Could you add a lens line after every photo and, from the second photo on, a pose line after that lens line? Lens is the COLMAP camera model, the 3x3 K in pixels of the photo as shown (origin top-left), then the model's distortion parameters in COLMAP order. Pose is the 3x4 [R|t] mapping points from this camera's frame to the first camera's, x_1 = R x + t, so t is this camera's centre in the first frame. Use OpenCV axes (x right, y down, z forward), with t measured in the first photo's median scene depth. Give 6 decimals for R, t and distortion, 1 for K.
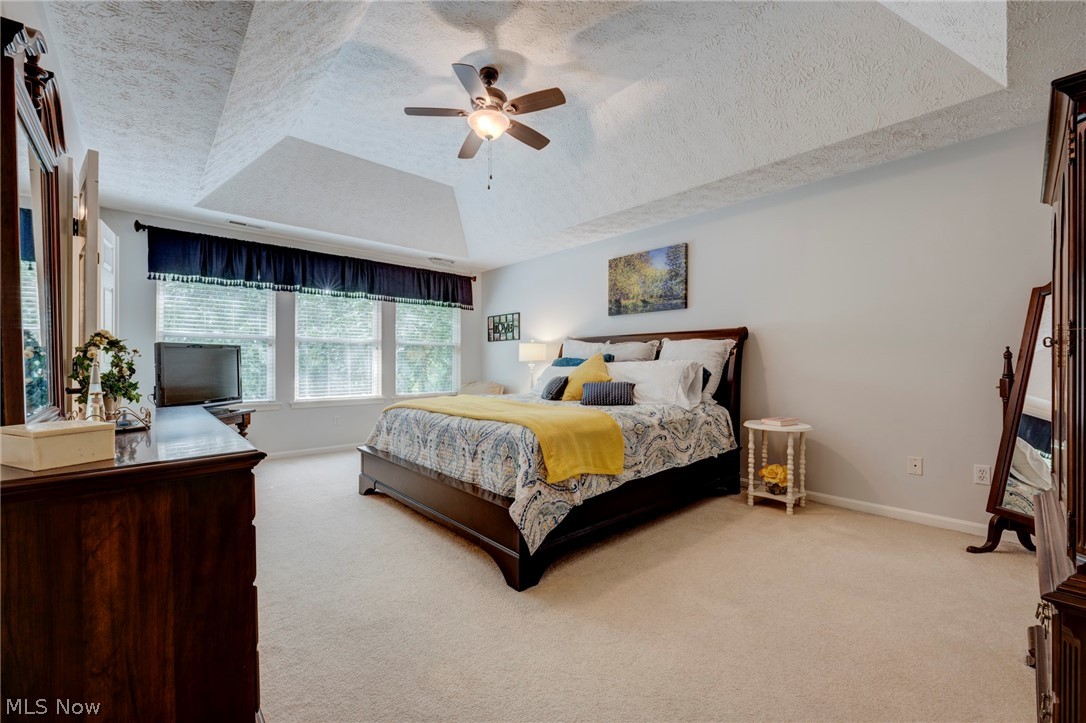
lens RADIAL K [[435.0, 0, 546.4], [0, 435.0, 369.4], [0, 0, 1]] dist [-0.001587, 0.000062]
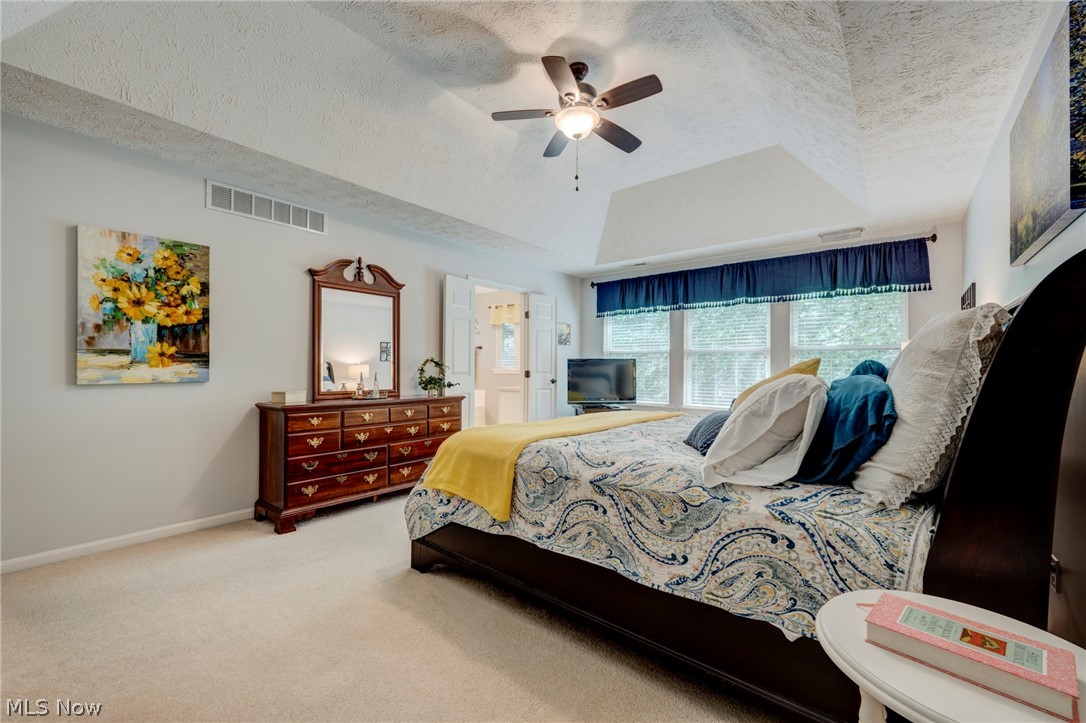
lens RADIAL K [[435.0, 0, 546.4], [0, 435.0, 369.4], [0, 0, 1]] dist [-0.001587, 0.000062]
pose [[0.138745, 0.001848, -0.990326, 0.769836], [-0.020541, 0.999788, -0.001012, -0.022939], [0.990115, 0.020483, 0.138753, 0.786516]]
